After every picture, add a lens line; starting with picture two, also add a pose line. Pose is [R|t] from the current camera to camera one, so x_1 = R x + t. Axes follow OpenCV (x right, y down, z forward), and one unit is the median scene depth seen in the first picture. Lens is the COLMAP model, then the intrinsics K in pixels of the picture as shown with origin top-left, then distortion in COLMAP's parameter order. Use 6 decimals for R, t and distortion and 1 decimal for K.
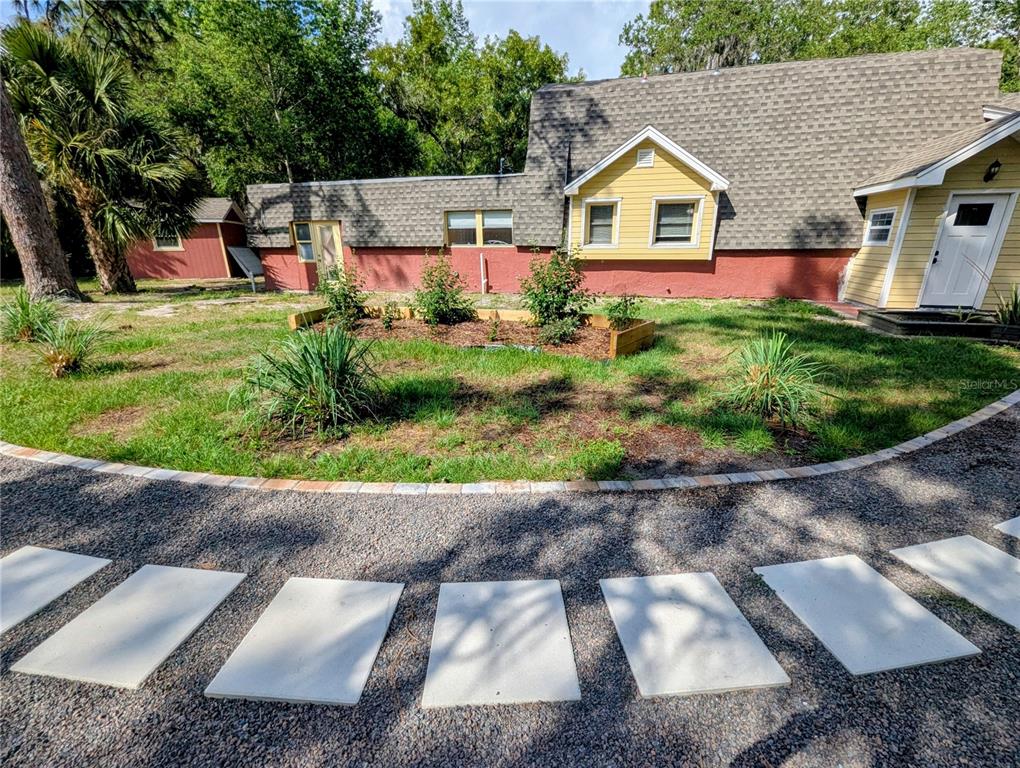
lens RADIAL K [[421.2, 0, 511.8], [0, 421.2, 385.9], [0, 0, 1]] dist [0.004076, -0.003827]
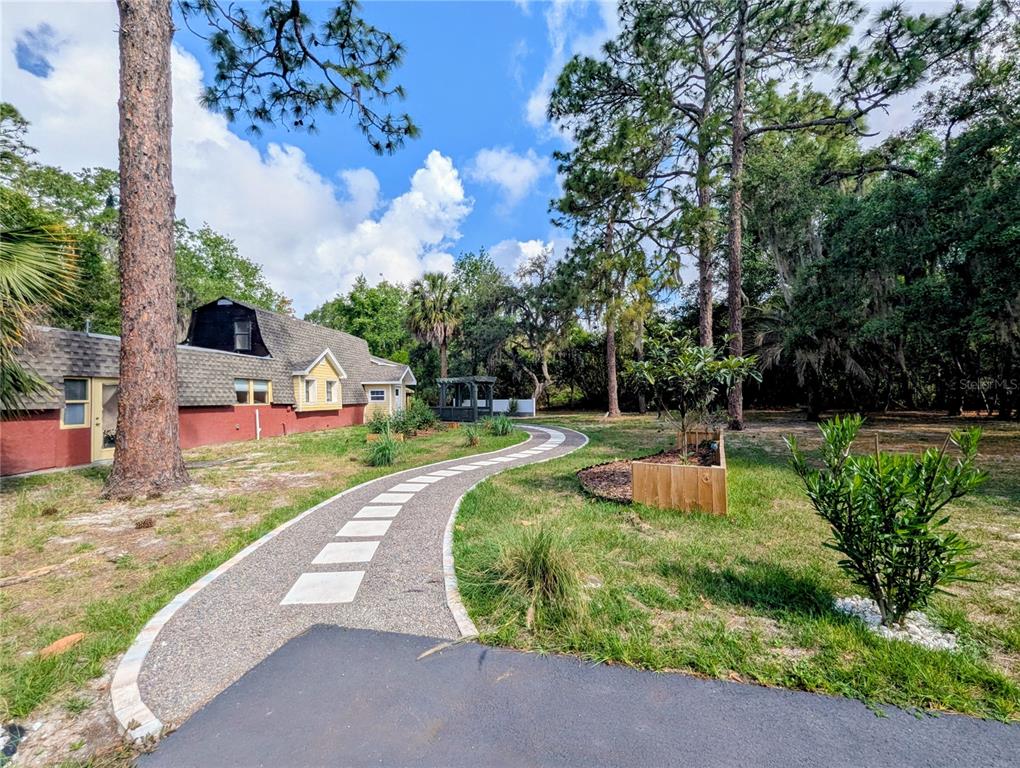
lens RADIAL K [[425.2, 0, 510.0], [0, 425.2, 384.0], [0, 0, 1]] dist [-0.002428, -0.000329]
pose [[-0.136580, 0.039768, 0.989831, -1.842829], [0.330503, 0.943774, 0.007687, -0.170203], [-0.933870, 0.328192, -0.142044, 0.521097]]
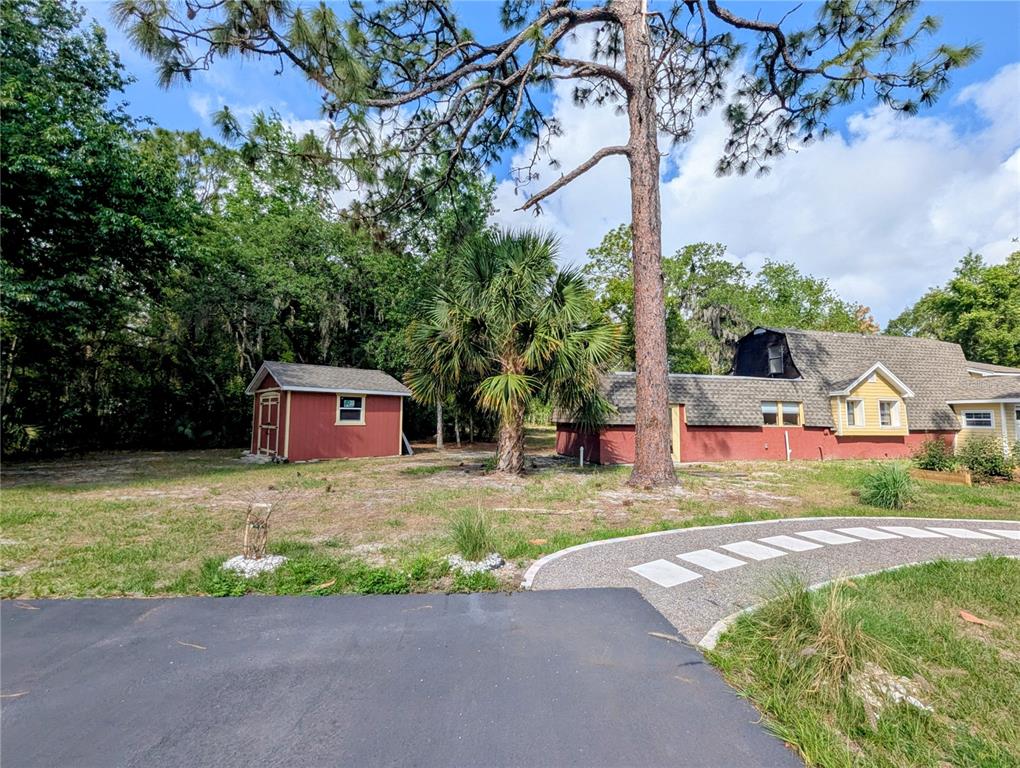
lens RADIAL K [[421.2, 0, 511.8], [0, 421.2, 385.9], [0, 0, 1]] dist [0.004076, -0.003827]
pose [[0.881063, 0.052605, 0.470064, -1.828373], [0.134862, 0.924607, -0.356251, -0.106010], [-0.453365, 0.377274, 0.807542, 0.314223]]
